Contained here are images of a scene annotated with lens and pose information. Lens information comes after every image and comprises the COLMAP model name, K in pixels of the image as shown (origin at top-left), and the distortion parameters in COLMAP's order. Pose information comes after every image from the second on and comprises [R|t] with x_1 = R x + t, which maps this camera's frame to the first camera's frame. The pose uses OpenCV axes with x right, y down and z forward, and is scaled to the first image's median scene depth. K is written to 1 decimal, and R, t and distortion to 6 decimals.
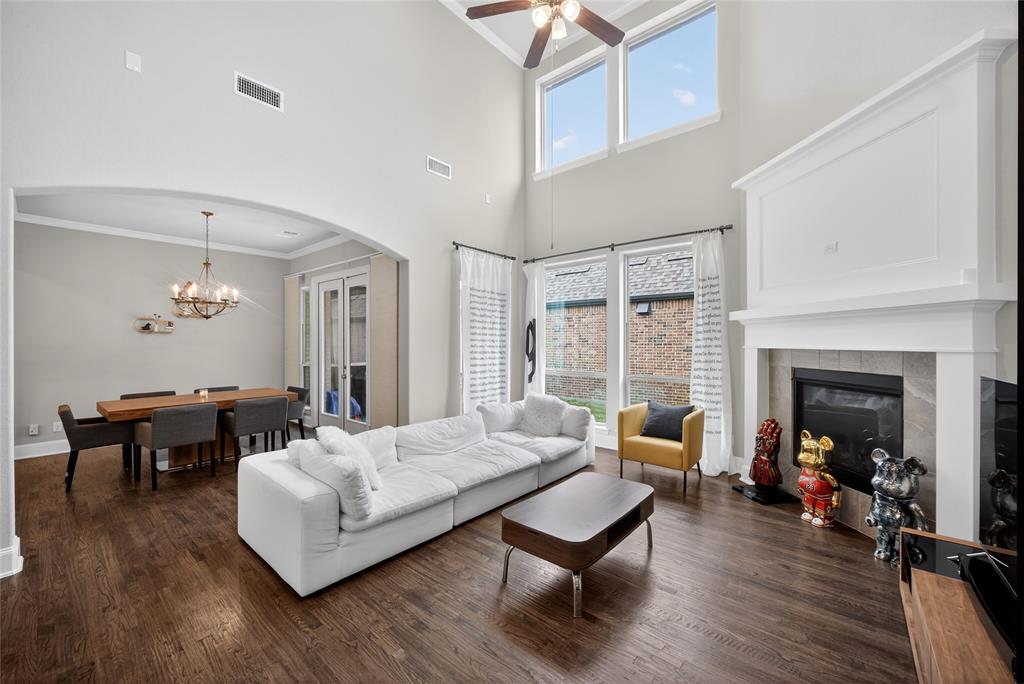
lens RADIAL K [[404.5, 0, 510.4], [0, 404.5, 340.1], [0, 0, 1]] dist [-0.003191, 0.000243]
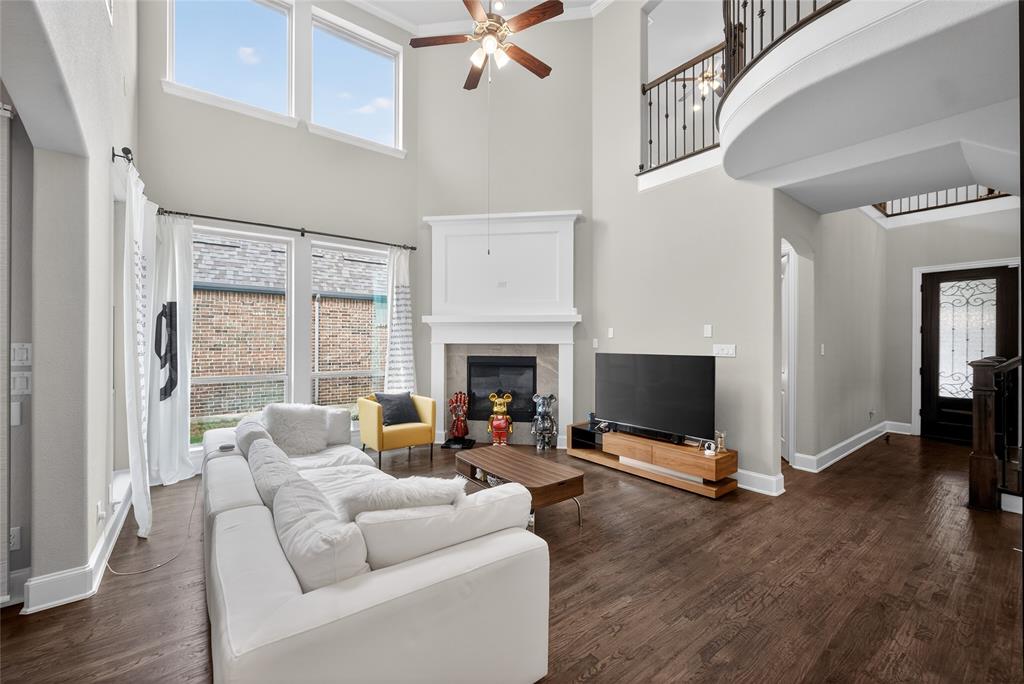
lens RADIAL K [[404.5, 0, 494.0], [0, 404.5, 341.0], [0, 0, 1]] dist [-0.003191, 0.000243]
pose [[0.232381, 0.002147, 0.972622, -0.597555], [-0.007835, 0.999969, -0.000335, 0.008760], [-0.972593, -0.007543, 0.232391, 0.436016]]
